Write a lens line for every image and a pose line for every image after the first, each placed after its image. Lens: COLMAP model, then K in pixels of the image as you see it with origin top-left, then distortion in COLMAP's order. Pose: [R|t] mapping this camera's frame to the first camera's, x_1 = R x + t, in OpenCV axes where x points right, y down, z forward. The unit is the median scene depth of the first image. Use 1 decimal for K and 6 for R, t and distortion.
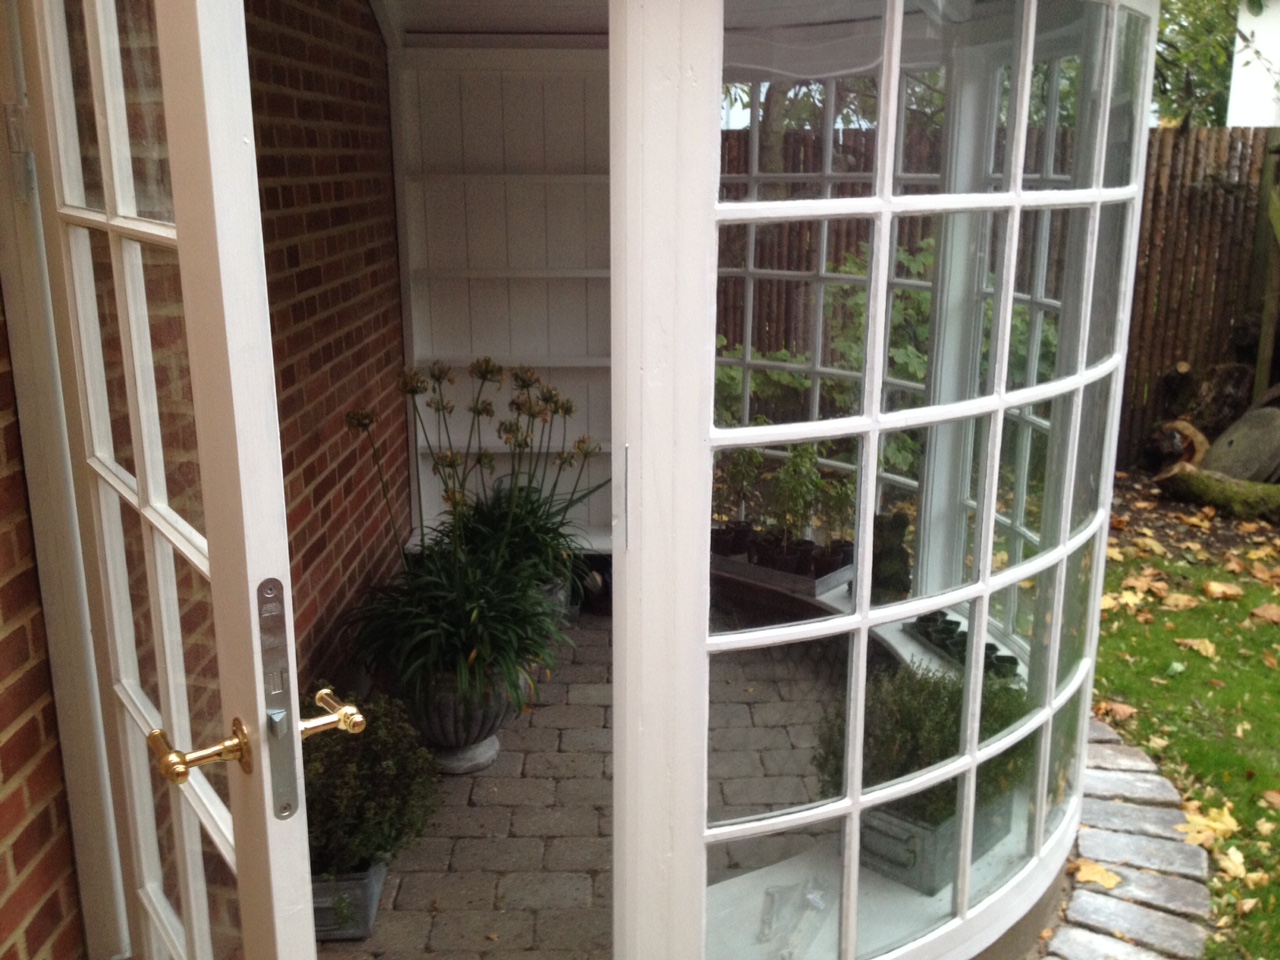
lens RADIAL K [[1237.5, 0, 662.7], [0, 1237.5, 479.1], [0, 0, 1]] dist [0.010952, -0.191196]
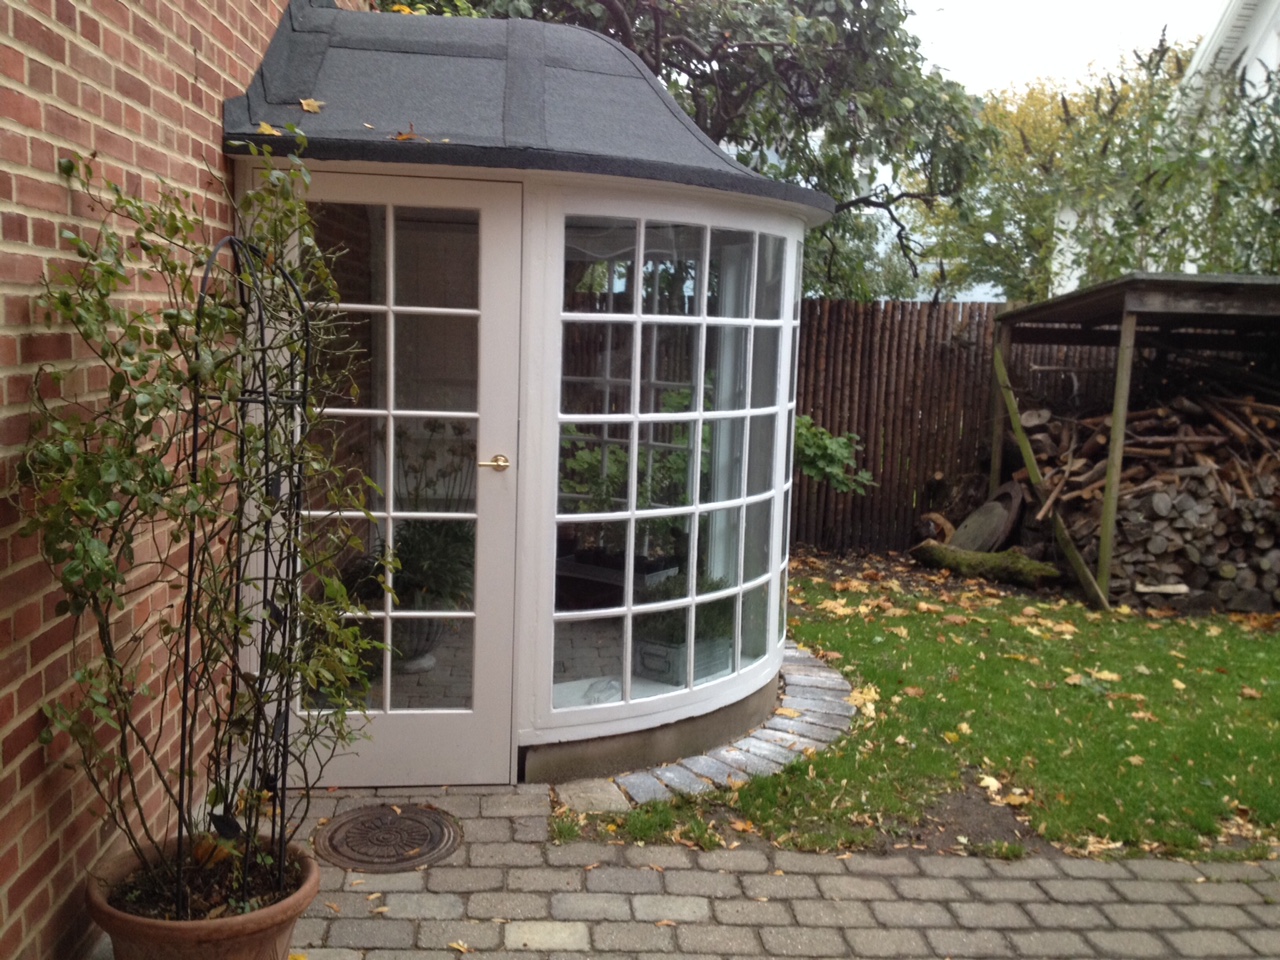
lens RADIAL K [[1237.5, 0, 662.7], [0, 1237.5, 479.1], [0, 0, 1]] dist [0.010952, -0.191196]
pose [[0.996568, 0.027616, 0.078036, 0.025582], [-0.017176, 0.991177, -0.131429, 0.177998], [-0.080977, 0.129638, 0.988249, -0.585515]]
